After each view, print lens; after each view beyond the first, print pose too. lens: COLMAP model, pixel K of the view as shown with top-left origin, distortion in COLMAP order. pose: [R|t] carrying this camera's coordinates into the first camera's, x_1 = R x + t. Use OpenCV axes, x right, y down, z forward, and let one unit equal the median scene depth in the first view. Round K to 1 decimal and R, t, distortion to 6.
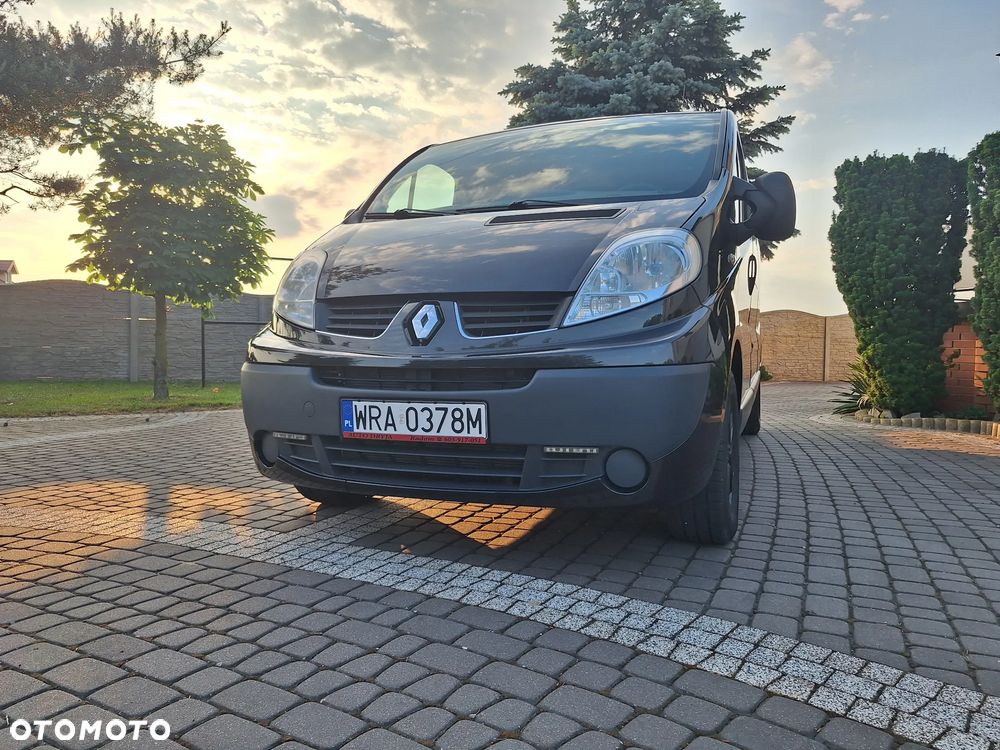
lens RADIAL K [[714.1, 0, 509.1], [0, 714.1, 367.1], [0, 0, 1]] dist [0.059487, -0.061439]
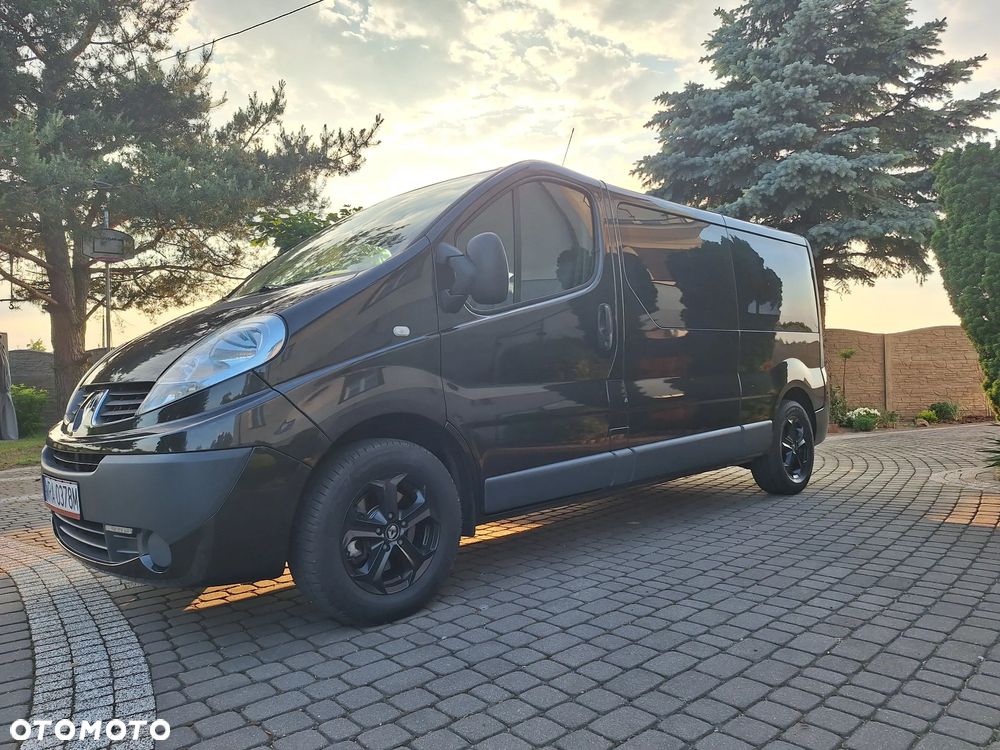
lens RADIAL K [[714.1, 0, 503.9], [0, 714.1, 375.2], [0, 0, 1]] dist [0.059487, -0.061439]
pose [[0.907241, -0.037436, -0.418942, 0.278373], [0.024055, 0.999019, -0.037179, -0.016640], [0.419922, 0.023653, 0.907252, 0.057858]]
